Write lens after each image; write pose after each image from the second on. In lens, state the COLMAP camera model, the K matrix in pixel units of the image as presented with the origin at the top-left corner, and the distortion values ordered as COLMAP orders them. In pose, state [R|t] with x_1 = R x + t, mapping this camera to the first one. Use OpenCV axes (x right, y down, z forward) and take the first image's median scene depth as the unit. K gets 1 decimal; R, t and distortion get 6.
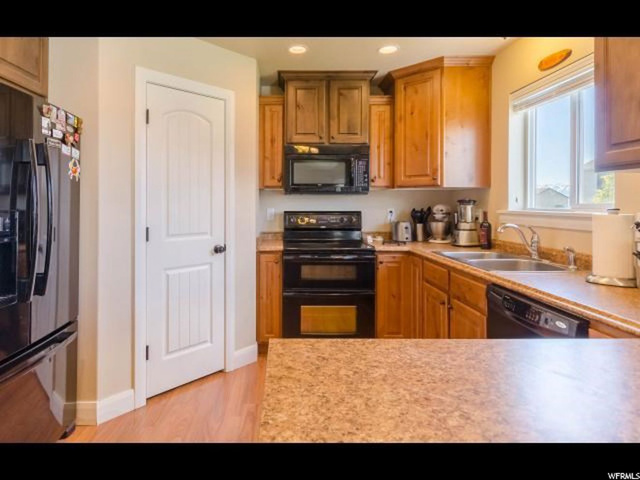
lens RADIAL K [[366.9, 0, 288.6], [0, 366.9, 203.6], [0, 0, 1]] dist [0.002721, -0.001413]
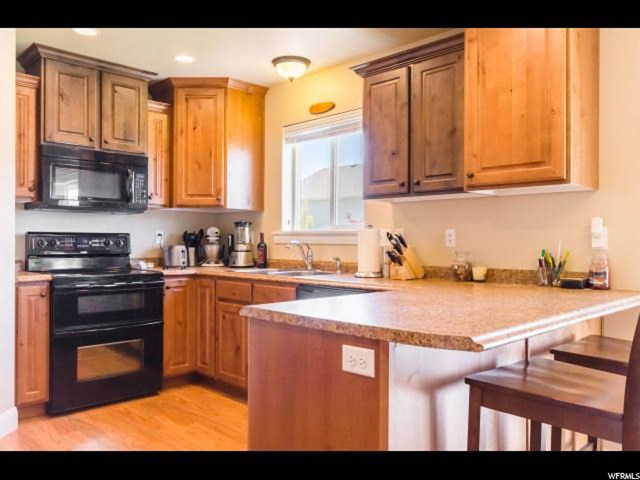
lens RADIAL K [[510.6, 0, 319.4], [0, 510.6, 242.9], [0, 0, 1]] dist [-0.000701, -0.006978]
pose [[0.713484, -0.000198, 0.700671, -0.364986], [-0.005929, 0.999962, 0.006319, 0.038495], [-0.700646, -0.008663, 0.713456, -0.165394]]
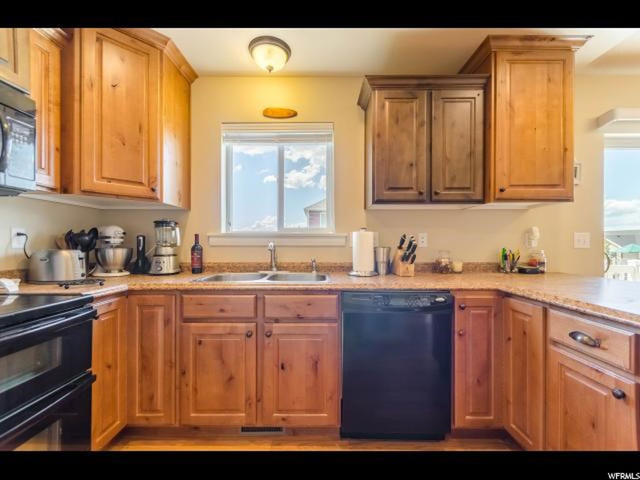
lens RADIAL K [[281.4, 0, 321.8], [0, 281.4, 244.2], [0, 0, 1]] dist [0.006110, -0.000281]
pose [[0.010093, -0.003726, 0.999942, -0.186141], [-0.002077, 0.999991, 0.003747, 0.042128], [-0.999947, -0.002114, 0.010085, 0.634924]]
